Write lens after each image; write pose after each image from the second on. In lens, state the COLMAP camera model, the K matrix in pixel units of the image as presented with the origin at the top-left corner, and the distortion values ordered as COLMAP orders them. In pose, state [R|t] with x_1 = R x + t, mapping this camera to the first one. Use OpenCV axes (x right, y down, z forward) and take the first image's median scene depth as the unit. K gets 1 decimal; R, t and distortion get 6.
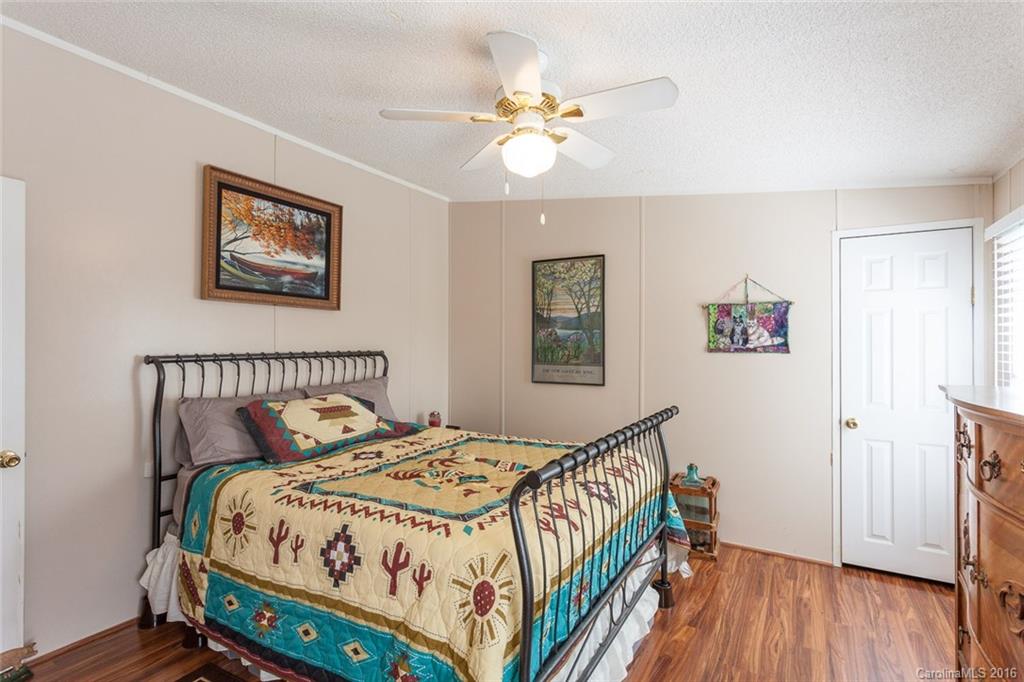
lens RADIAL K [[492.1, 0, 513.3], [0, 492.1, 340.0], [0, 0, 1]] dist [-0.001512, -0.000076]
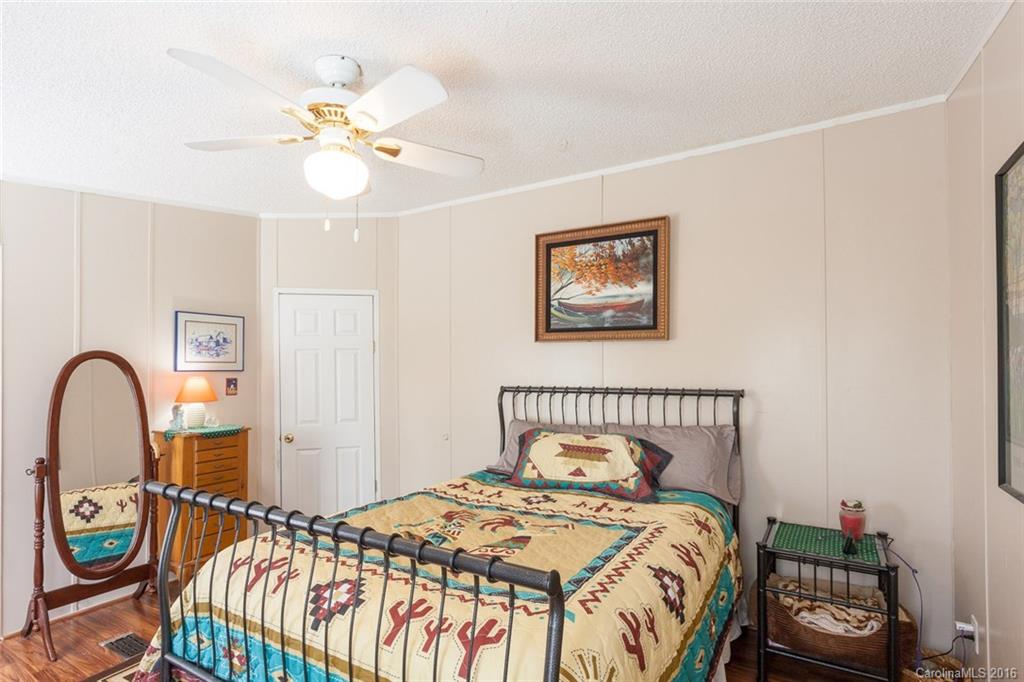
lens RADIAL K [[518.5, 0, 517.8], [0, 518.5, 362.3], [0, 0, 1]] dist [0.000084, 0.000005]
pose [[-0.012649, -0.017129, -0.999773, 0.593992], [0.004044, 0.999844, -0.017181, -0.008240], [0.999912, -0.004260, -0.012578, 0.833162]]
